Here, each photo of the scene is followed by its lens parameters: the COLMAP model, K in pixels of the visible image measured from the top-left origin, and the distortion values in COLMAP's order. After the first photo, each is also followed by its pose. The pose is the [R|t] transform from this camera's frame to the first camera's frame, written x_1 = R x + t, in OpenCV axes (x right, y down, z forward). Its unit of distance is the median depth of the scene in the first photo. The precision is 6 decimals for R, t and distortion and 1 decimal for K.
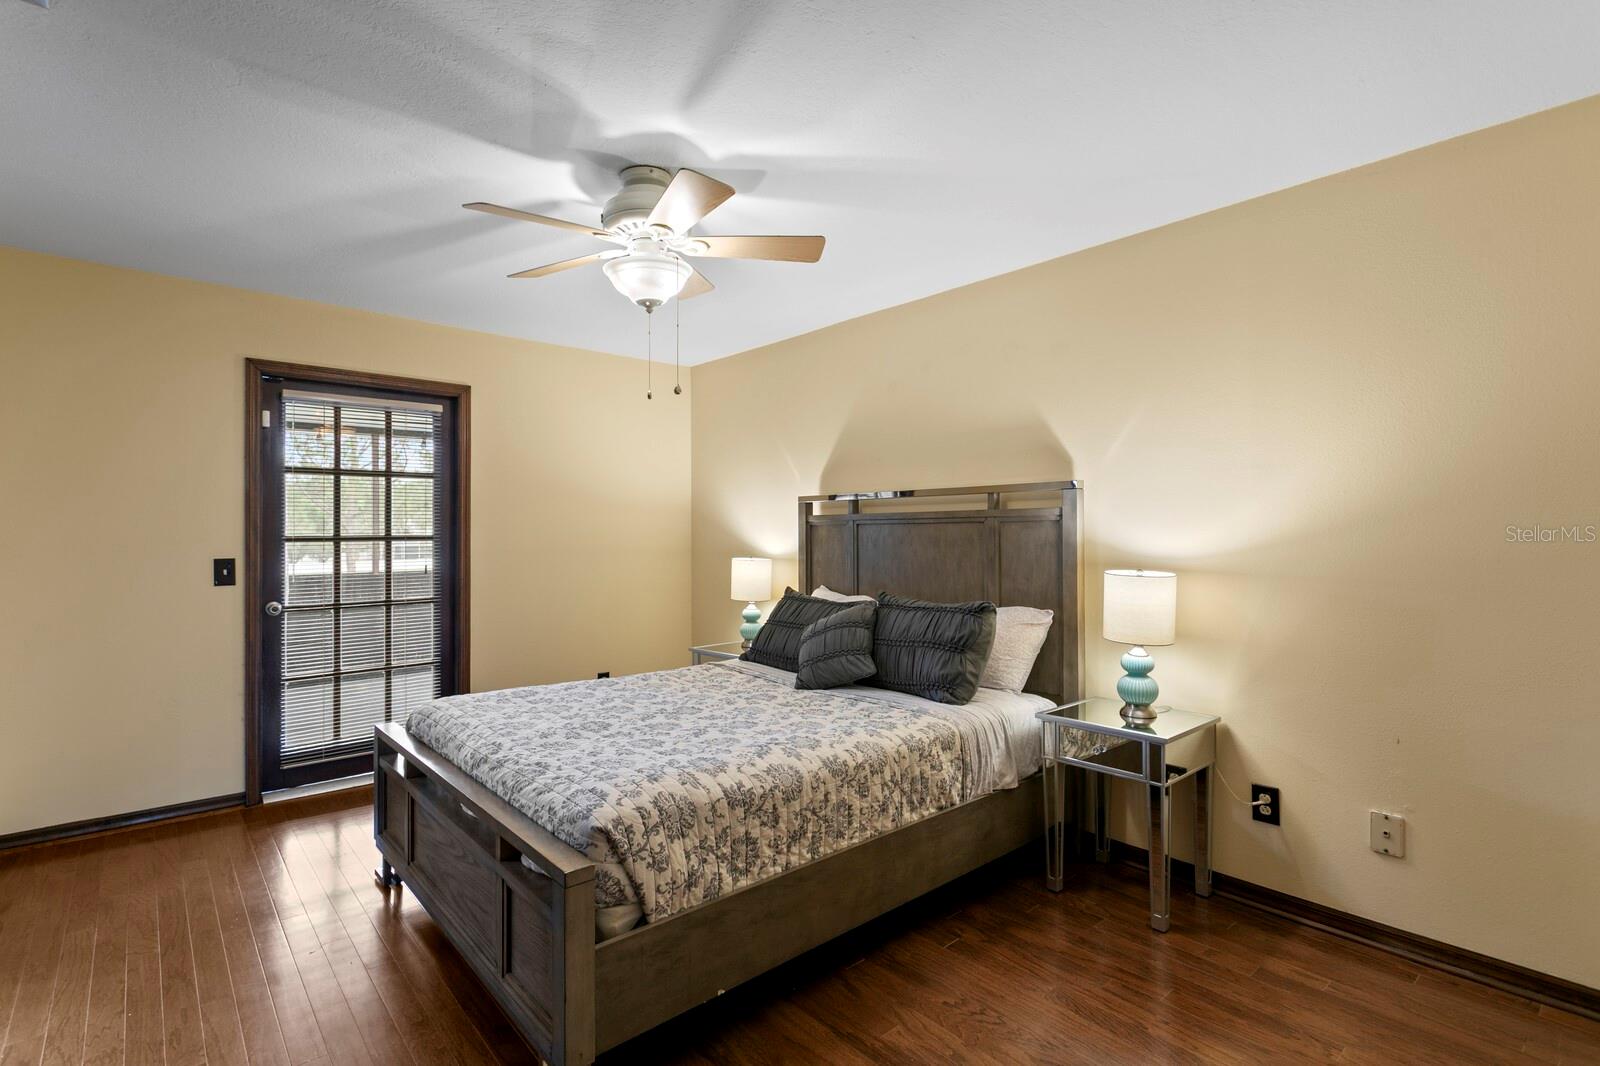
lens RADIAL K [[773.1, 0, 792.2], [0, 773.1, 531.4], [0, 0, 1]] dist [0.007069, 0.003285]
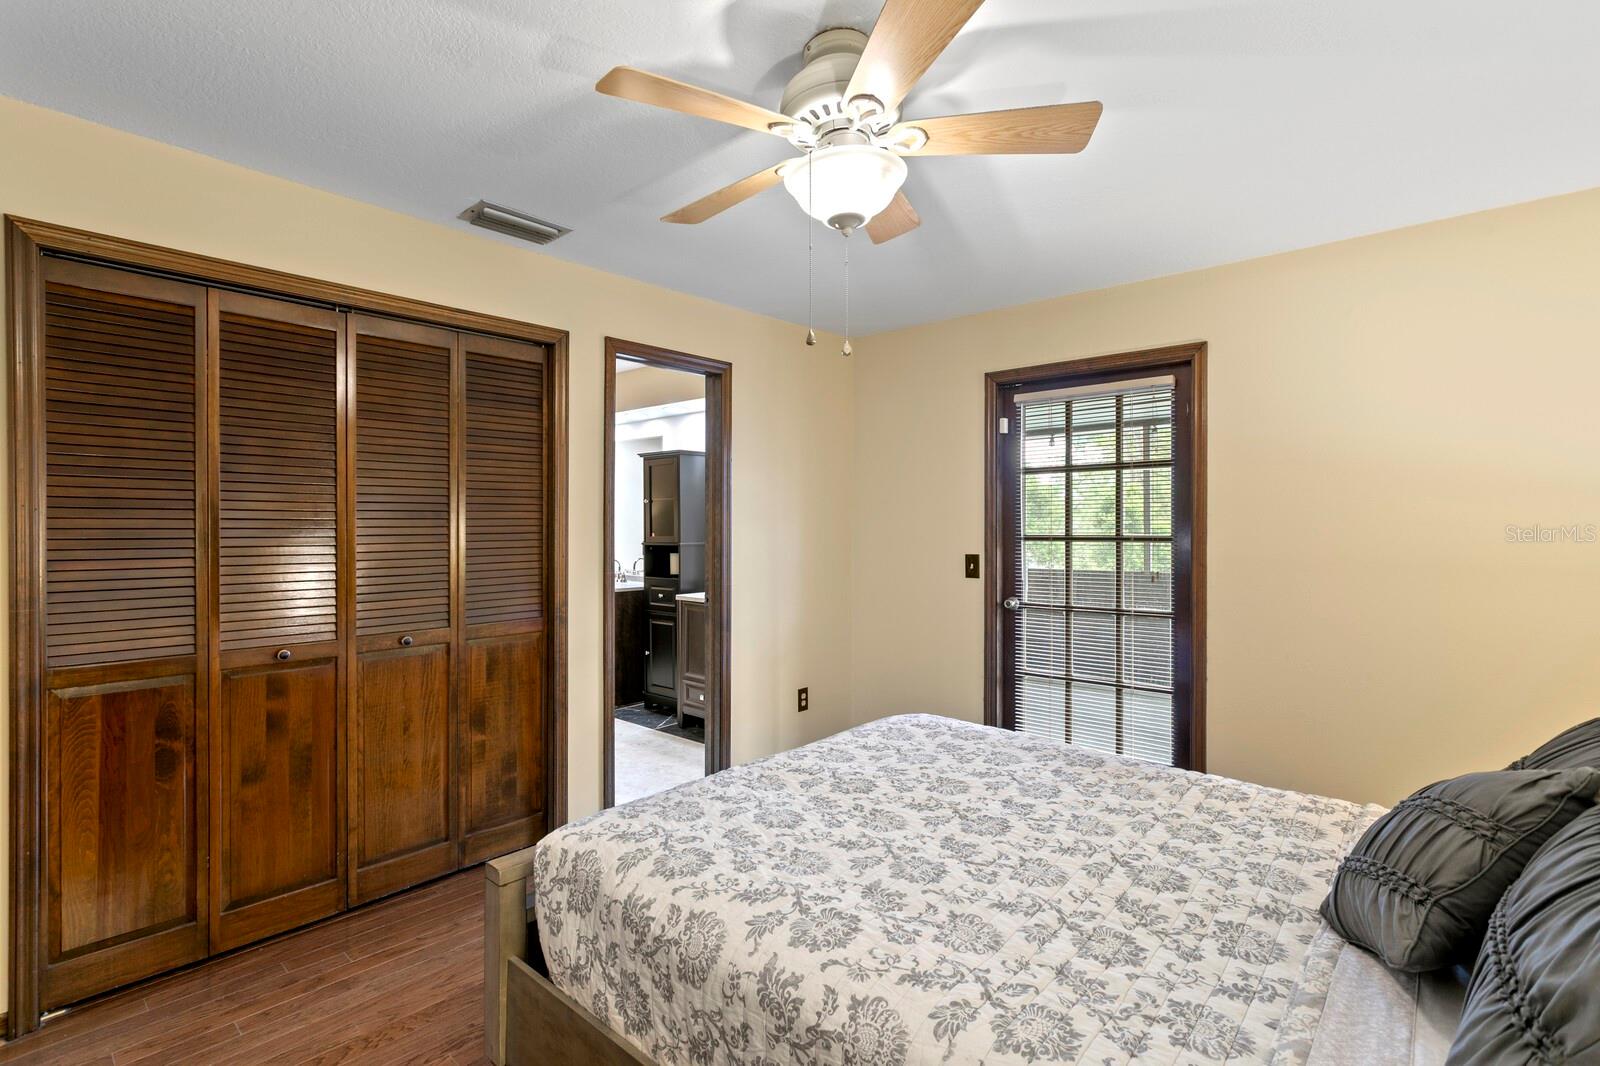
lens RADIAL K [[773.1, 0, 791.4], [0, 773.1, 530.1], [0, 0, 1]] dist [0.007069, 0.003285]
pose [[0.084985, 0.008080, -0.996349, 0.368474], [0.003747, 0.999957, 0.008429, -0.010579], [0.996375, -0.004450, 0.084951, 0.613241]]
